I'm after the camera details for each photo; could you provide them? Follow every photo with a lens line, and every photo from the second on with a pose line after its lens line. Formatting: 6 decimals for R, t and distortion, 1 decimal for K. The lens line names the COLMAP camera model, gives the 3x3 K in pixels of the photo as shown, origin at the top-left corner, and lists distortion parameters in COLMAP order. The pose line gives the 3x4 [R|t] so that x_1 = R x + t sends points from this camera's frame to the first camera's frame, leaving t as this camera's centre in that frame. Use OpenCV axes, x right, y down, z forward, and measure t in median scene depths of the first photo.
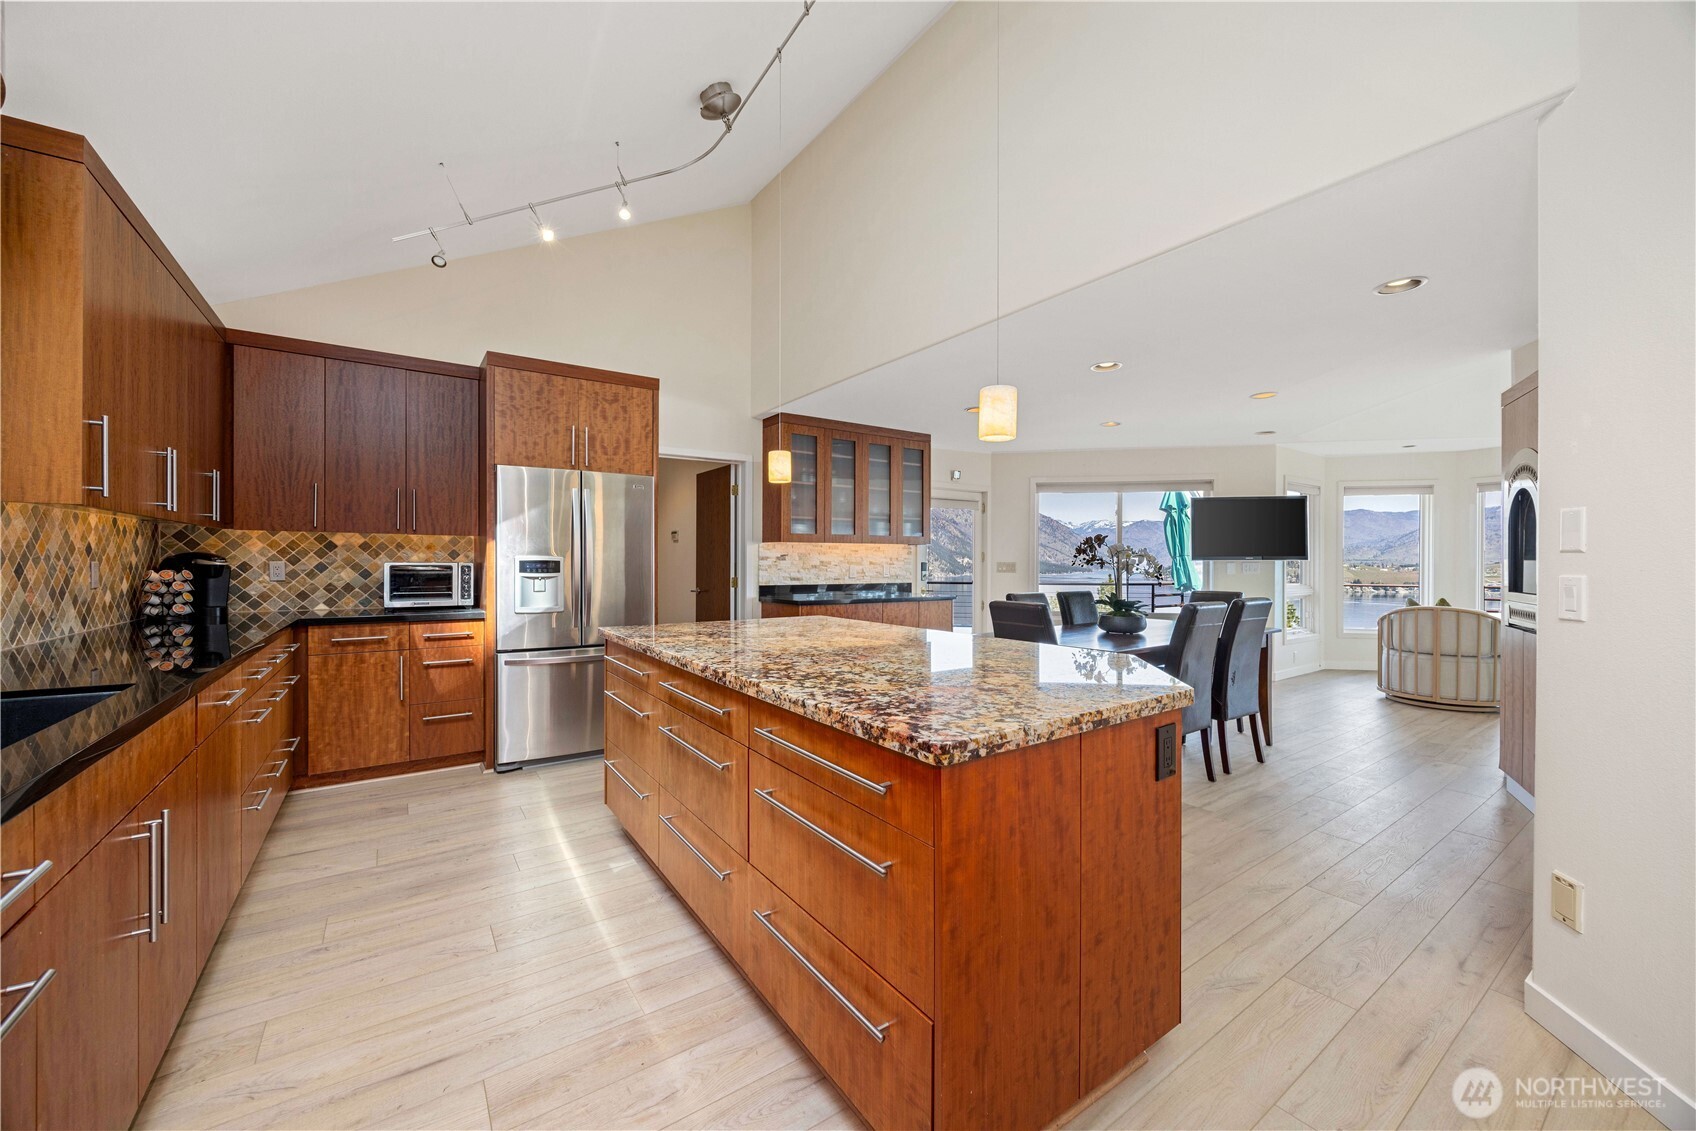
lens RADIAL K [[642.7, 0, 842.7], [0, 642.7, 565.9], [0, 0, 1]] dist [-0.000667, -0.000135]
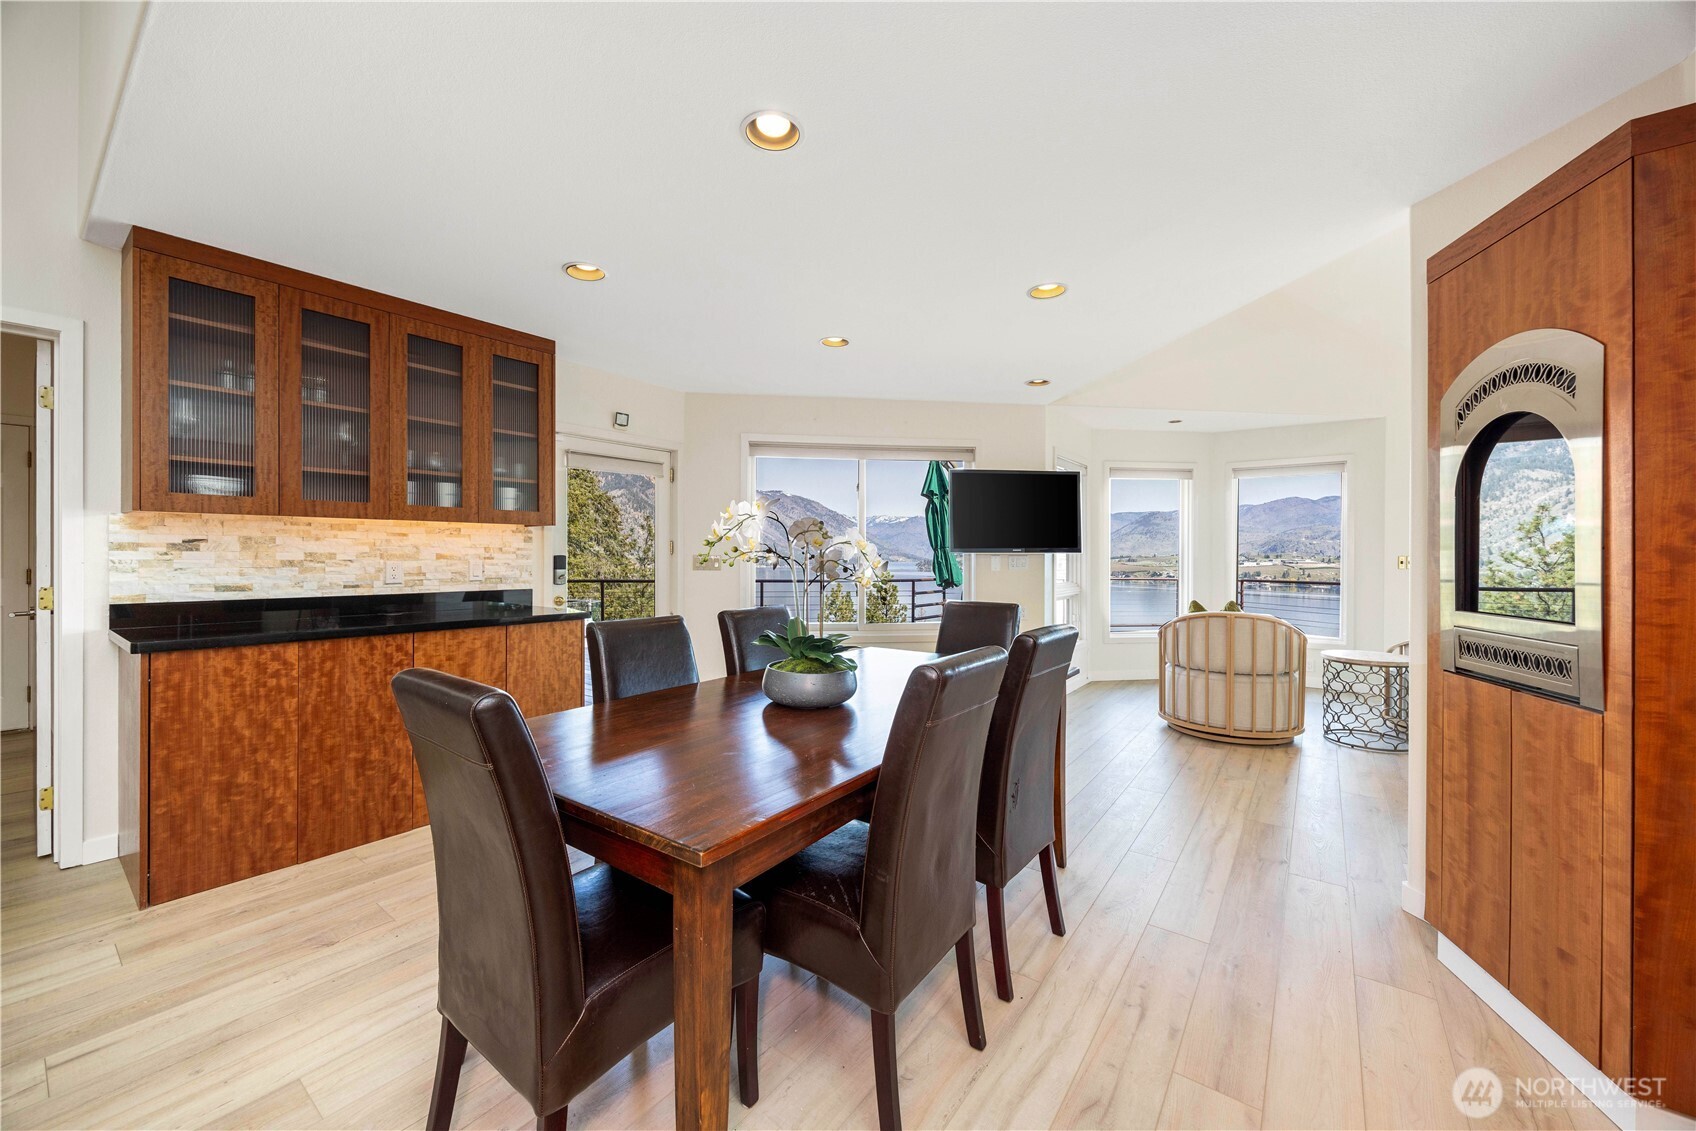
lens RADIAL K [[642.7, 0, 840.6], [0, 642.7, 559.6], [0, 0, 1]] dist [-0.000667, -0.000135]
pose [[0.949737, -0.001740, 0.313044, 0.200992], [0.001071, 0.999997, 0.002309, -0.002475], [-0.313047, -0.001857, 0.949736, 0.352596]]
